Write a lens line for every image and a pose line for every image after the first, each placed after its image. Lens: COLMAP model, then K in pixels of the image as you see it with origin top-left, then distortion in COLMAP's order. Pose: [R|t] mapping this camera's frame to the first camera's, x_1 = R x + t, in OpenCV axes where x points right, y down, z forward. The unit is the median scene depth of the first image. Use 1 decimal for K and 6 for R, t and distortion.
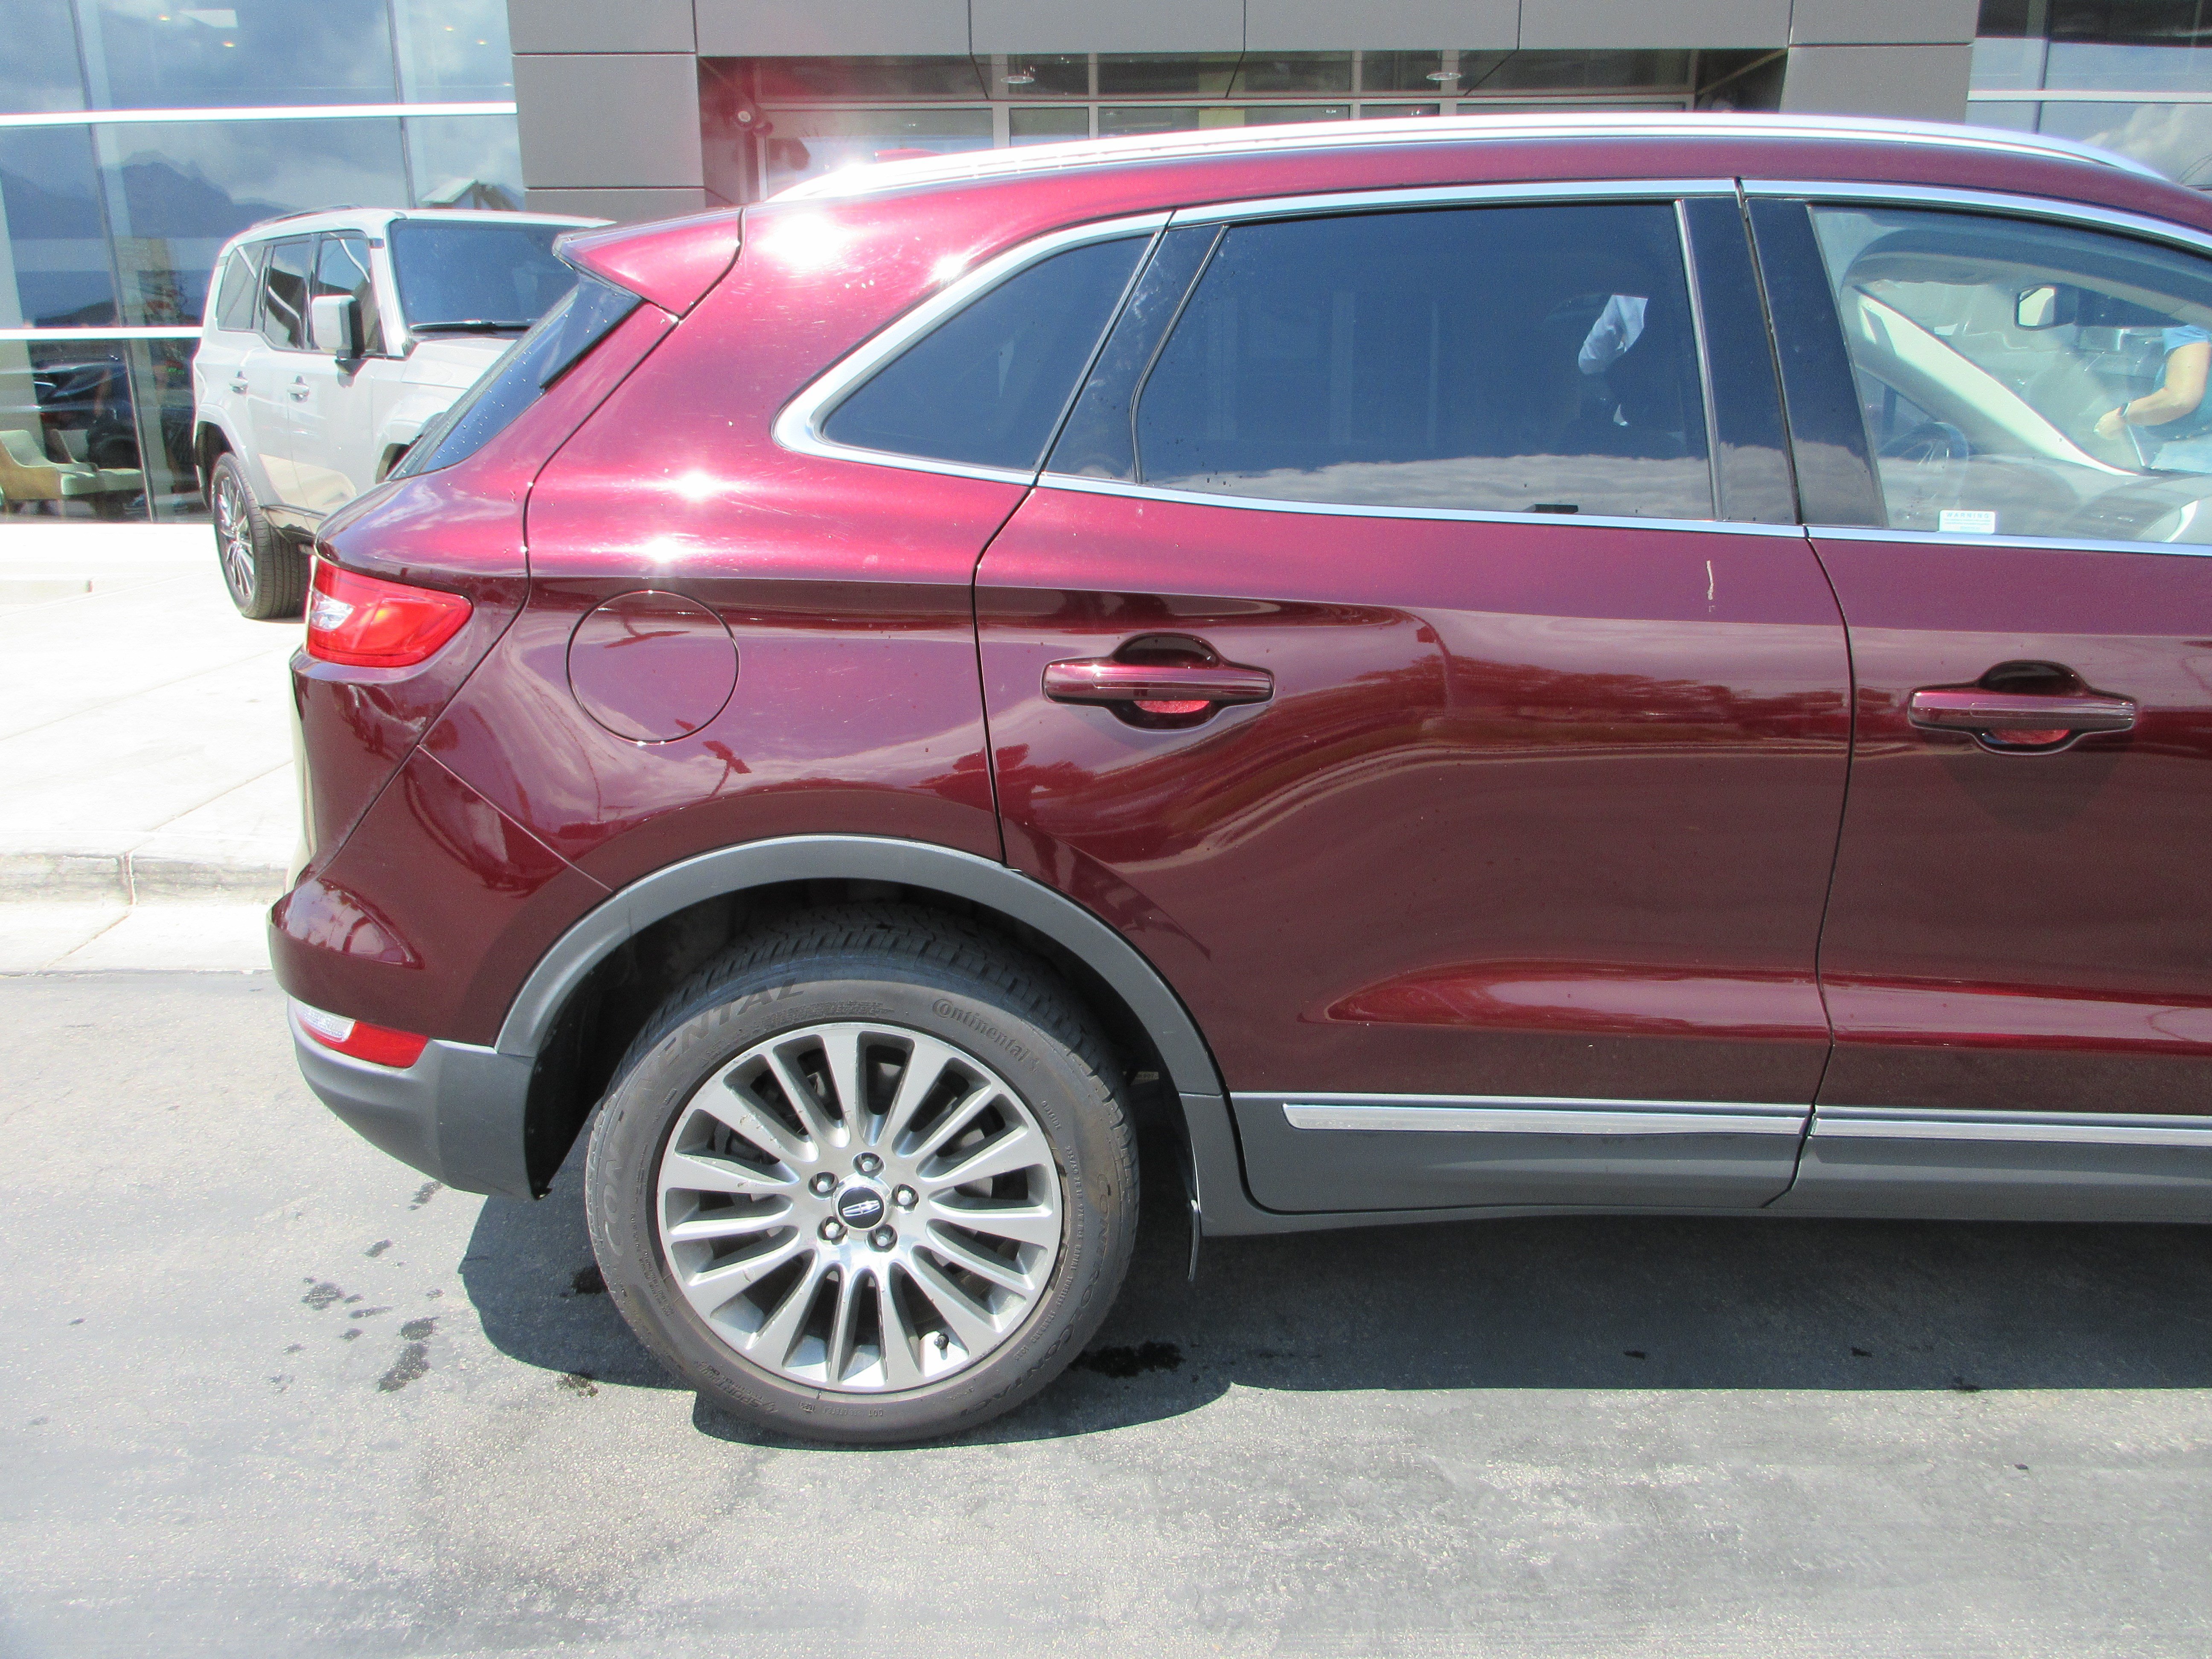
lens RADIAL K [[1646.3, 0, 1101.4], [0, 1646.3, 811.6], [0, 0, 1]] dist [-0.004966, 0.011715]
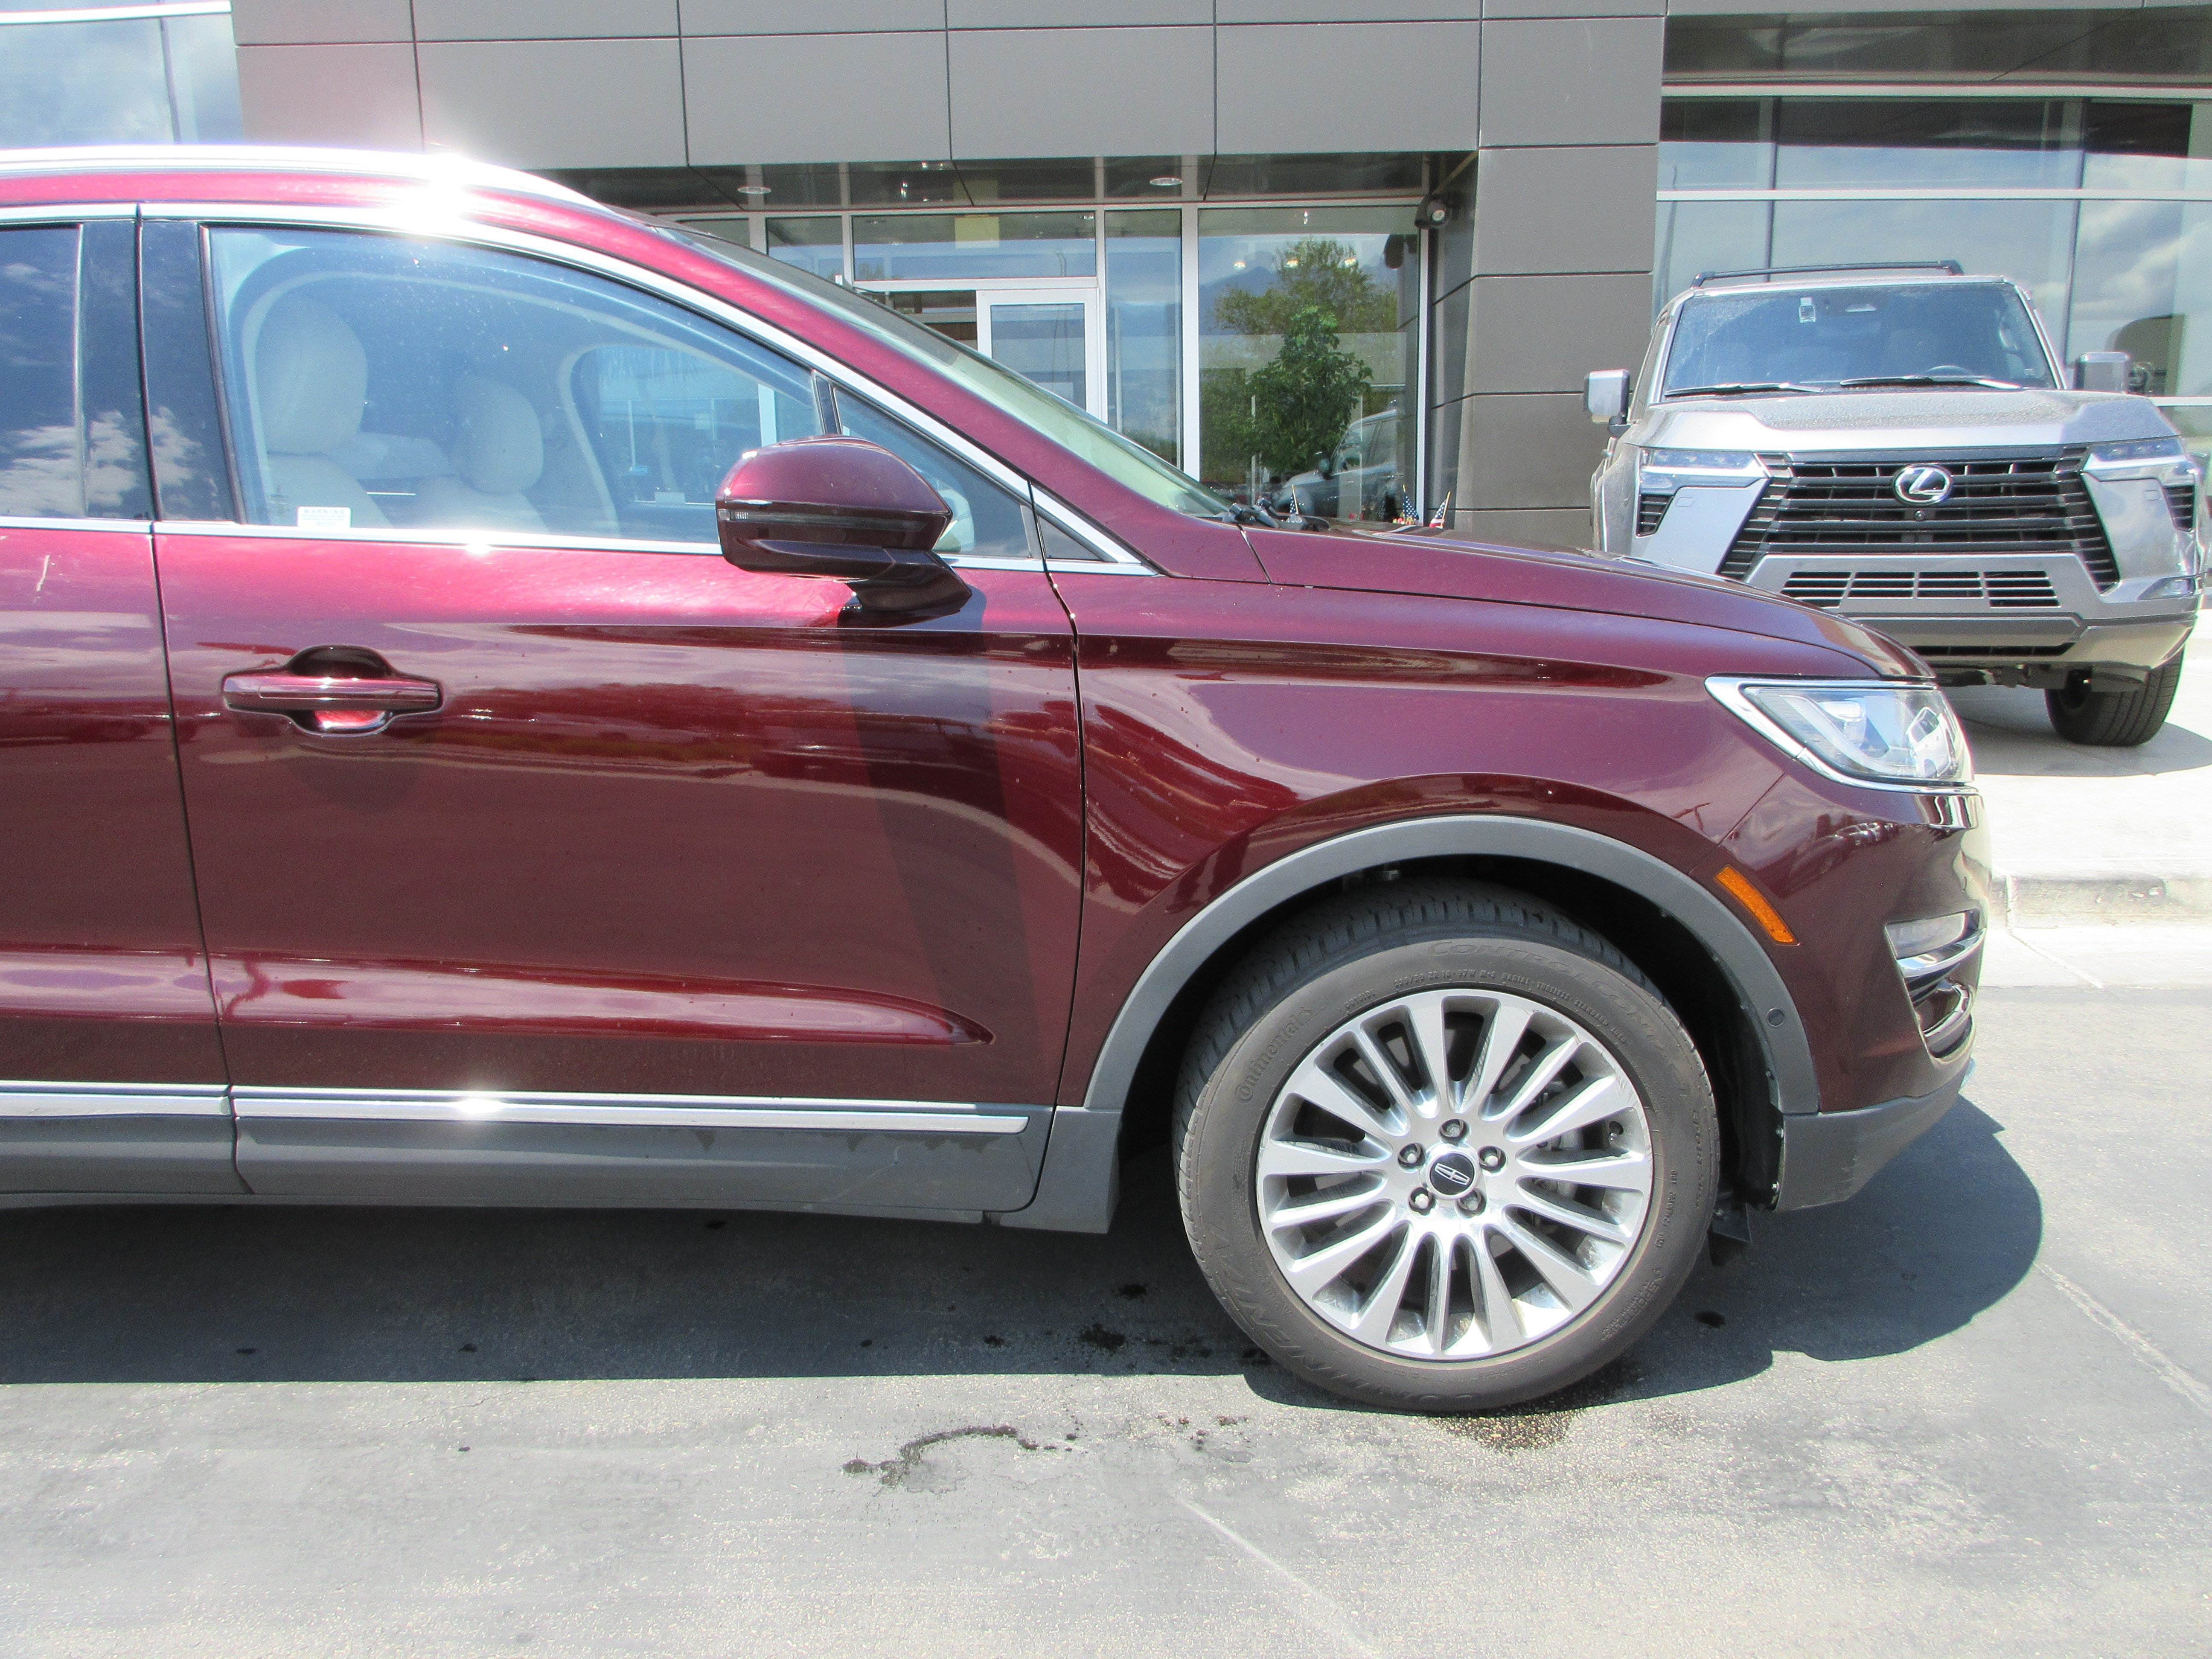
lens RADIAL K [[1646.3, 0, 1110.8], [0, 1646.3, 810.1], [0, 0, 1]] dist [-0.004966, 0.011715]
pose [[0.999902, -0.007361, -0.011880, 0.956997], [0.006561, 0.997797, -0.066016, 0.075796], [0.012339, 0.065931, 0.997748, -0.025632]]
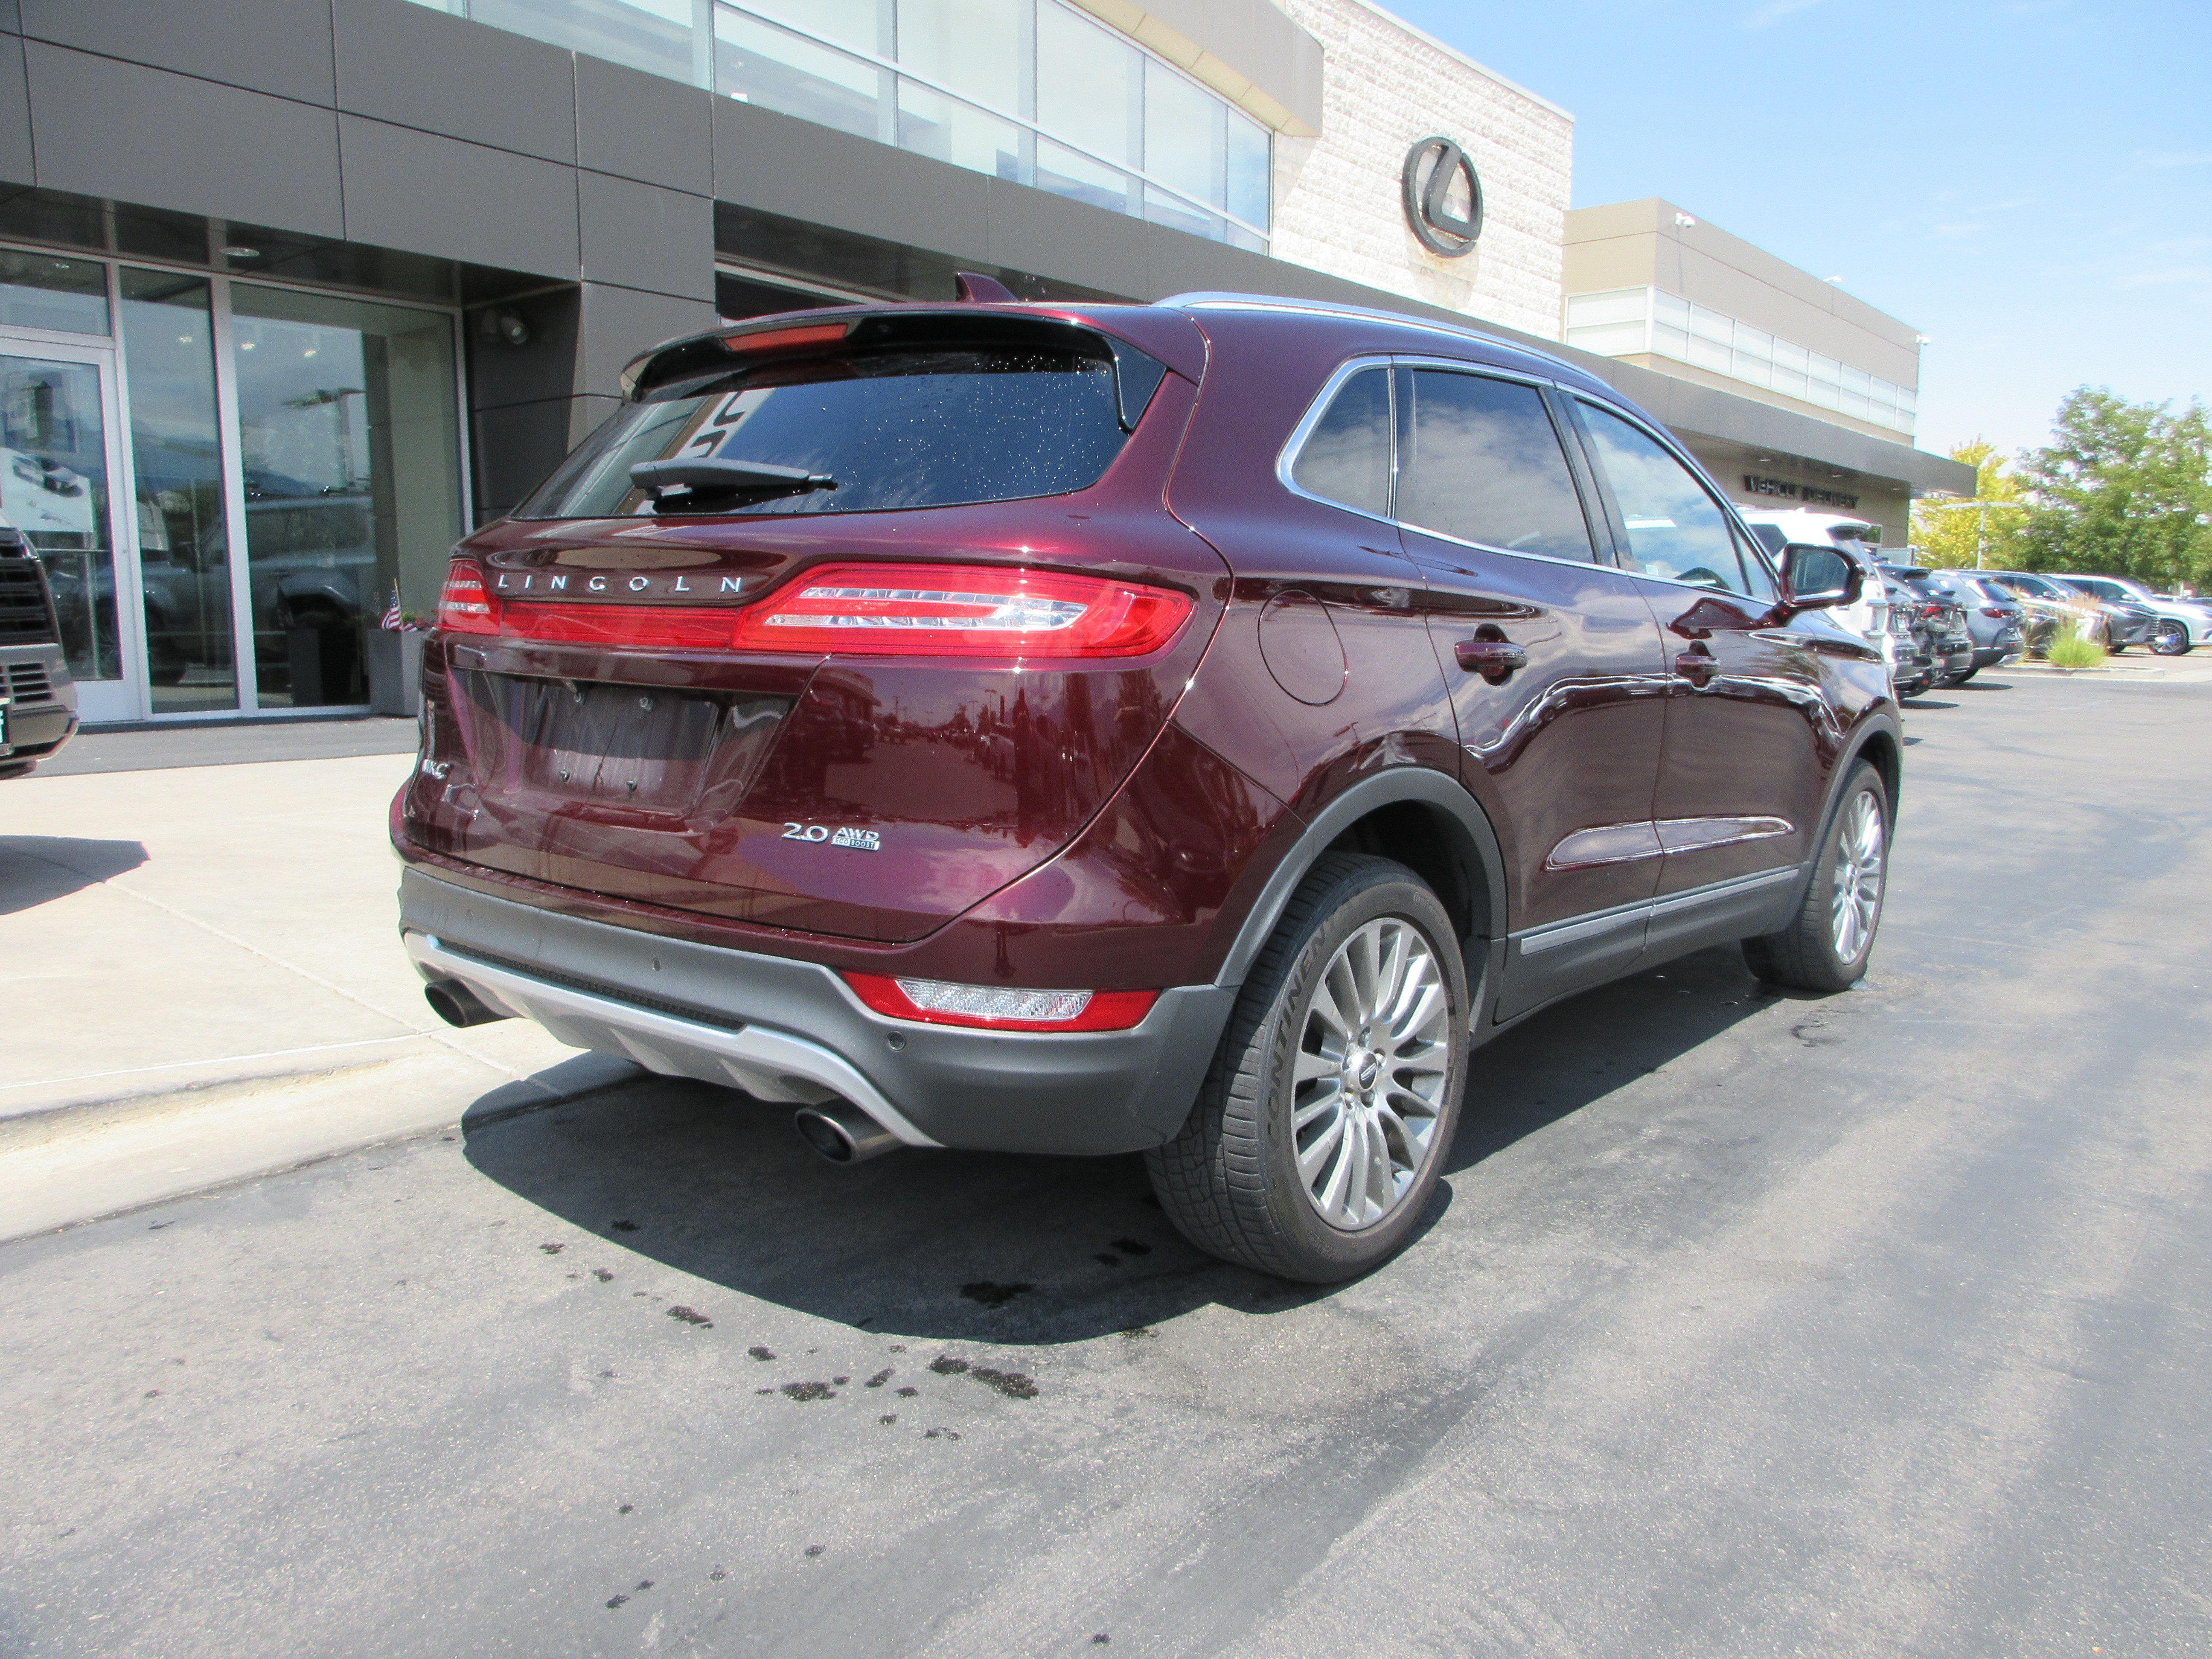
lens RADIAL K [[1646.3, 0, 1103.4], [0, 1646.3, 831.8], [0, 0, 1]] dist [-0.004966, 0.011715]
pose [[0.642562, -0.093326, 0.760529, -1.213911], [0.183029, 0.982517, -0.034073, 0.060443], [-0.744052, 0.161093, 0.648410, 0.281487]]
